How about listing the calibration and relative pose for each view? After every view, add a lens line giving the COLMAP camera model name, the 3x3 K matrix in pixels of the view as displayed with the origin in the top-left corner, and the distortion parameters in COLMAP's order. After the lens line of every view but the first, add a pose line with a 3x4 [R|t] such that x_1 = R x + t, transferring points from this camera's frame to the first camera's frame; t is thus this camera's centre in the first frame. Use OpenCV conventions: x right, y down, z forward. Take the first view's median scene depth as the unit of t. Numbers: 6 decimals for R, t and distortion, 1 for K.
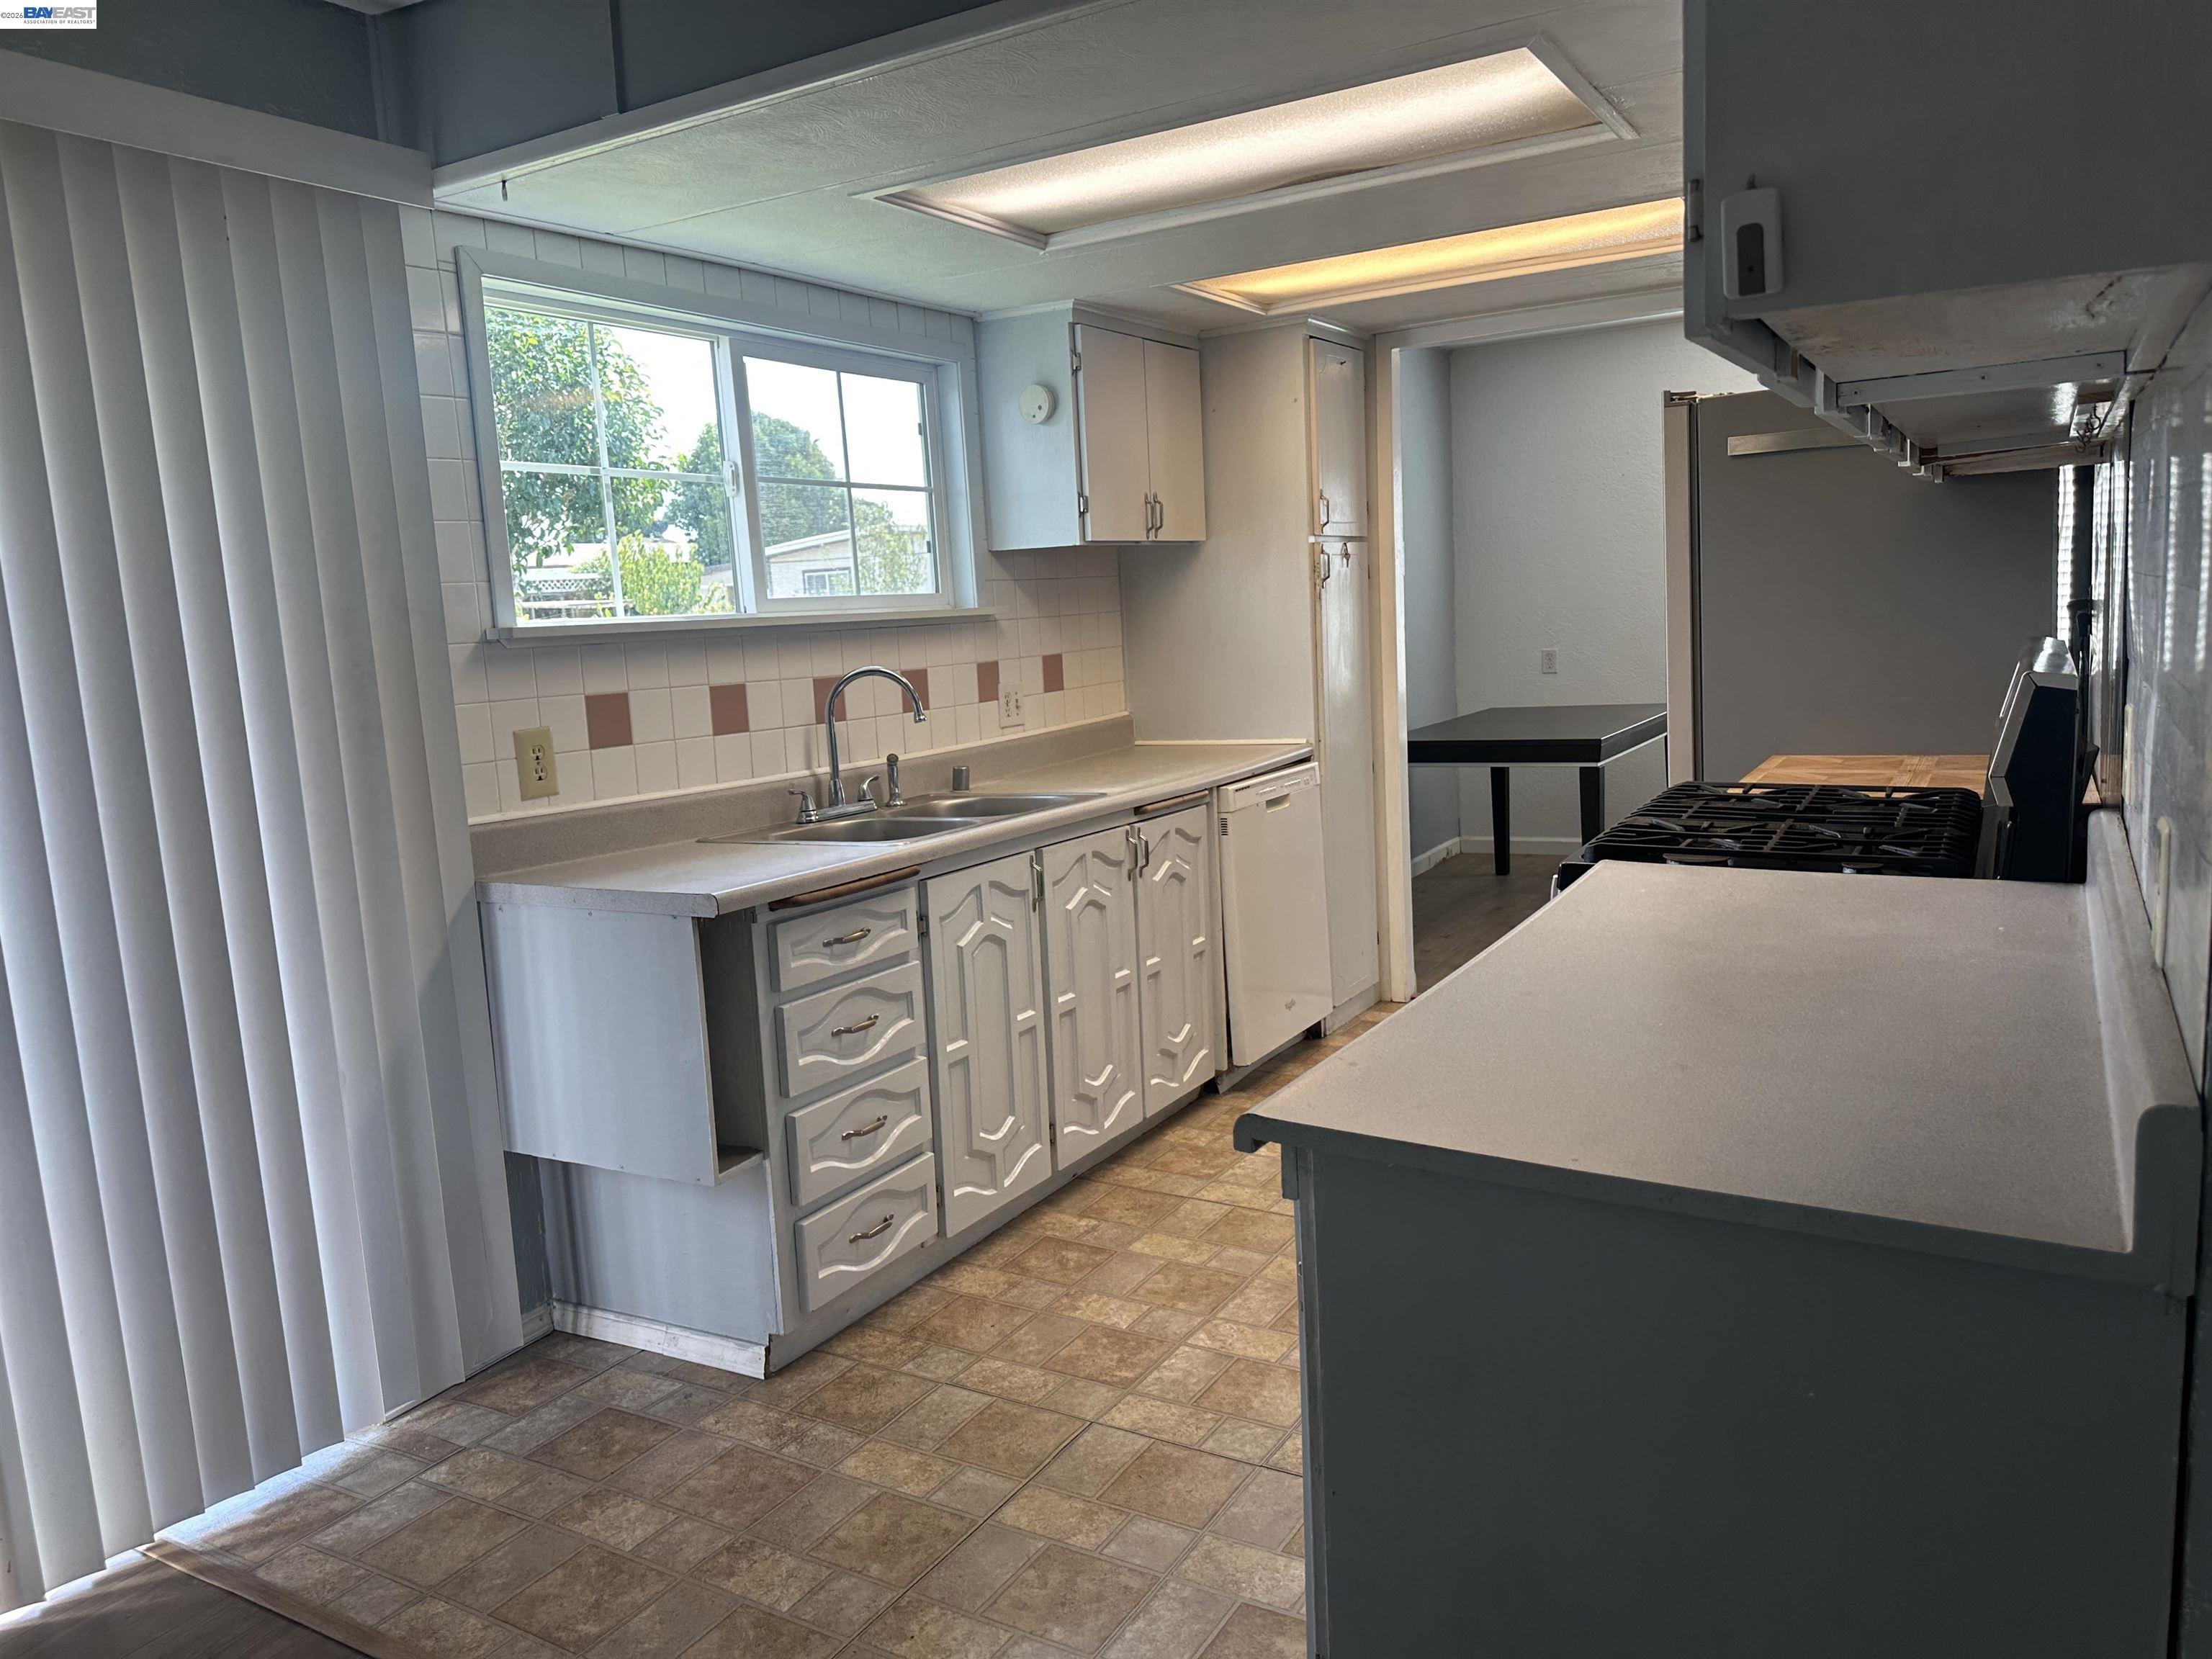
lens RADIAL K [[1561.6, 0, 1106.0], [0, 1561.6, 829.5], [0, 0, 1]] dist [0.216359, -0.402997]
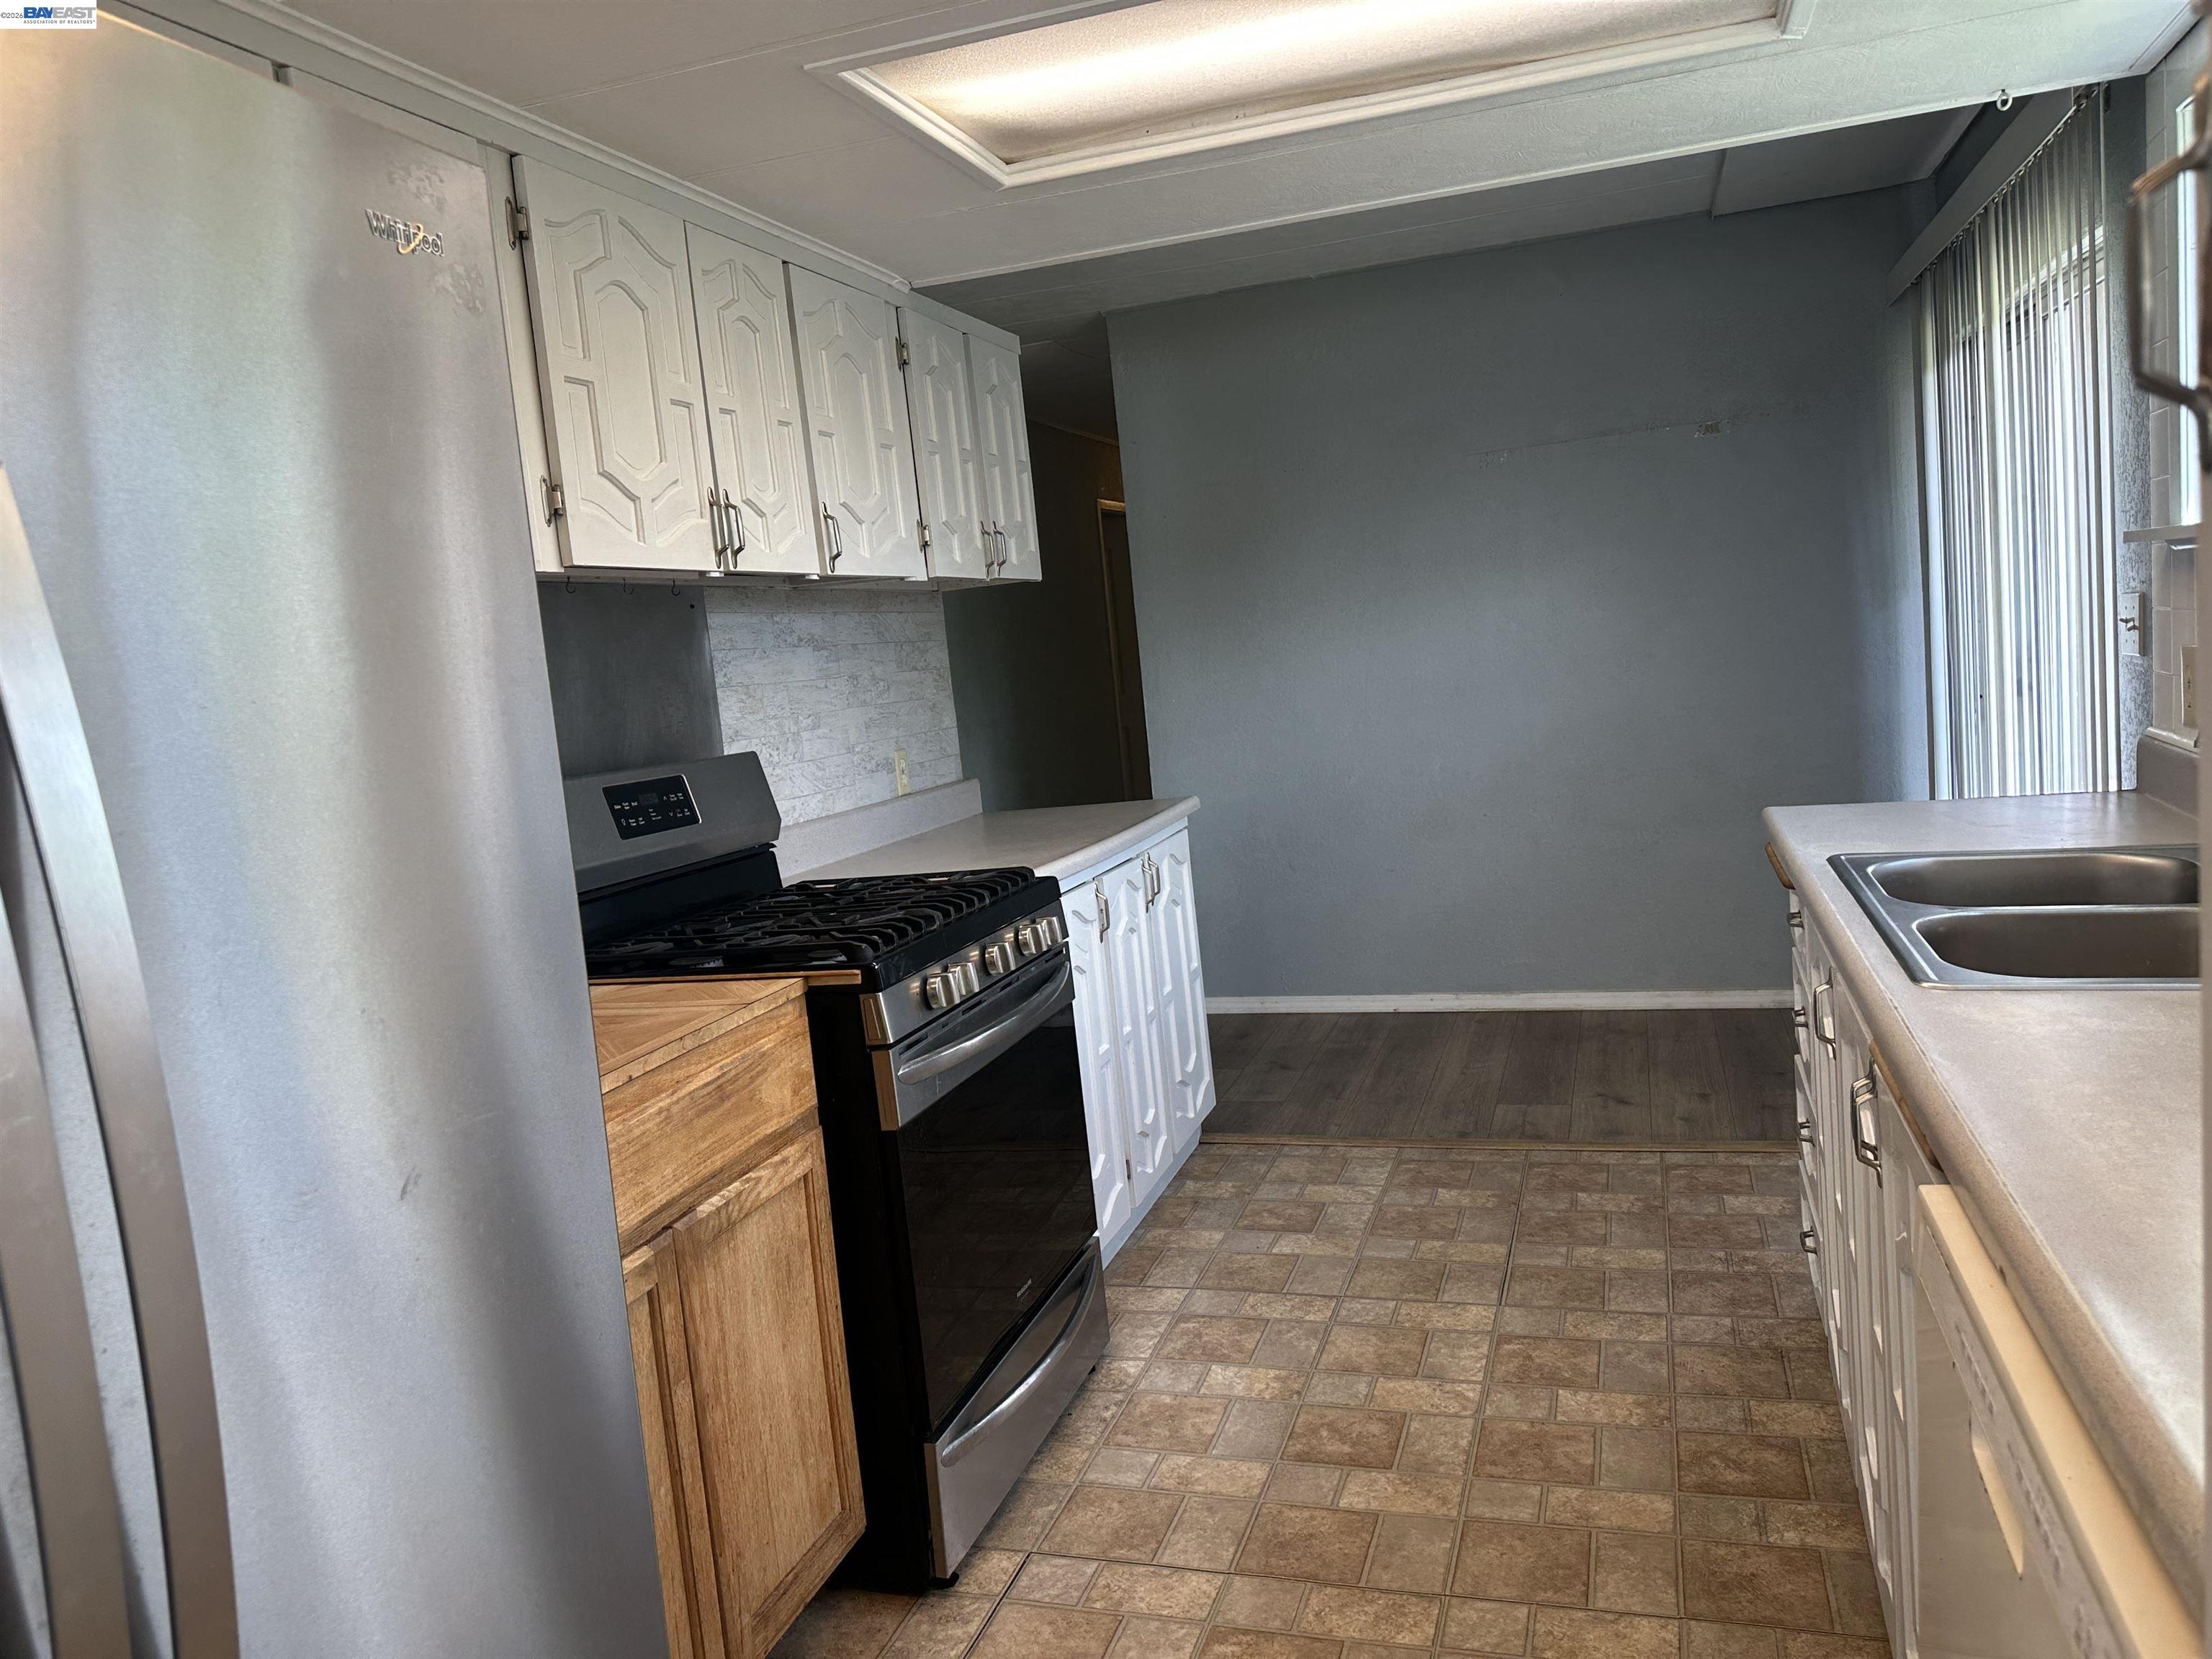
lens RADIAL K [[1594.3, 0, 1156.9], [0, 1594.3, 769.6], [0, 0, 1]] dist [0.168200, -0.236752]
pose [[-0.960046, 0.159408, -0.230001, 0.360691], [0.104914, 0.966977, 0.232269, -0.249630], [0.259432, 0.198858, -0.945066, 1.617315]]
